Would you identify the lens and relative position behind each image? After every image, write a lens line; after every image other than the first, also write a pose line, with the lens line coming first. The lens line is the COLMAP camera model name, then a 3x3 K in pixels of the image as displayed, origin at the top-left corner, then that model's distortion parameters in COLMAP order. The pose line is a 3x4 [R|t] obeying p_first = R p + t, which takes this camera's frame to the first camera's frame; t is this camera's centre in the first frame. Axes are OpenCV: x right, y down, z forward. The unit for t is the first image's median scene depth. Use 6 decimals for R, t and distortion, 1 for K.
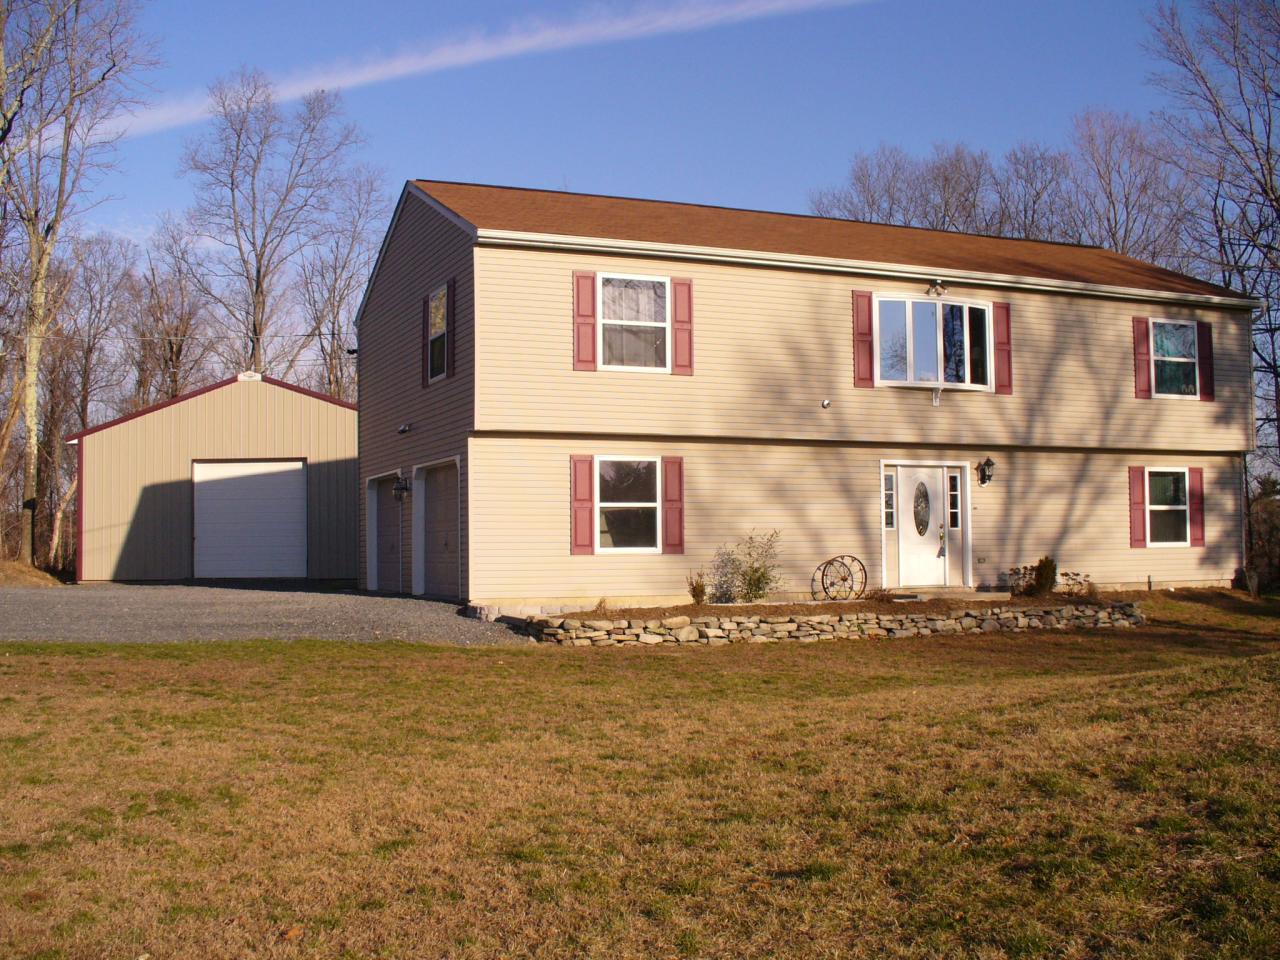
lens RADIAL K [[1478.2, 0, 640.0], [0, 1478.2, 480.0], [0, 0, 1]] dist [-0.233135, 0.275499]
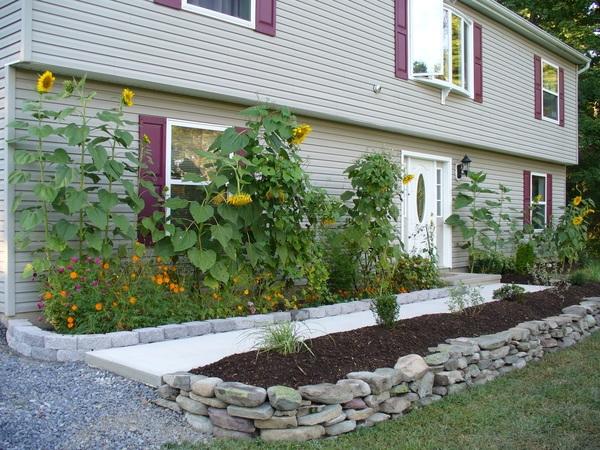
lens RADIAL K [[692.9, 0, 300.0], [0, 692.9, 225.0], [0, 0, 1]] dist [-0.233135, 0.275499]
pose [[0.908590, 0.008697, 0.417599, -0.128108], [-0.032194, 0.998267, 0.049256, 0.021030], [-0.416447, -0.058198, 0.907295, 0.693751]]
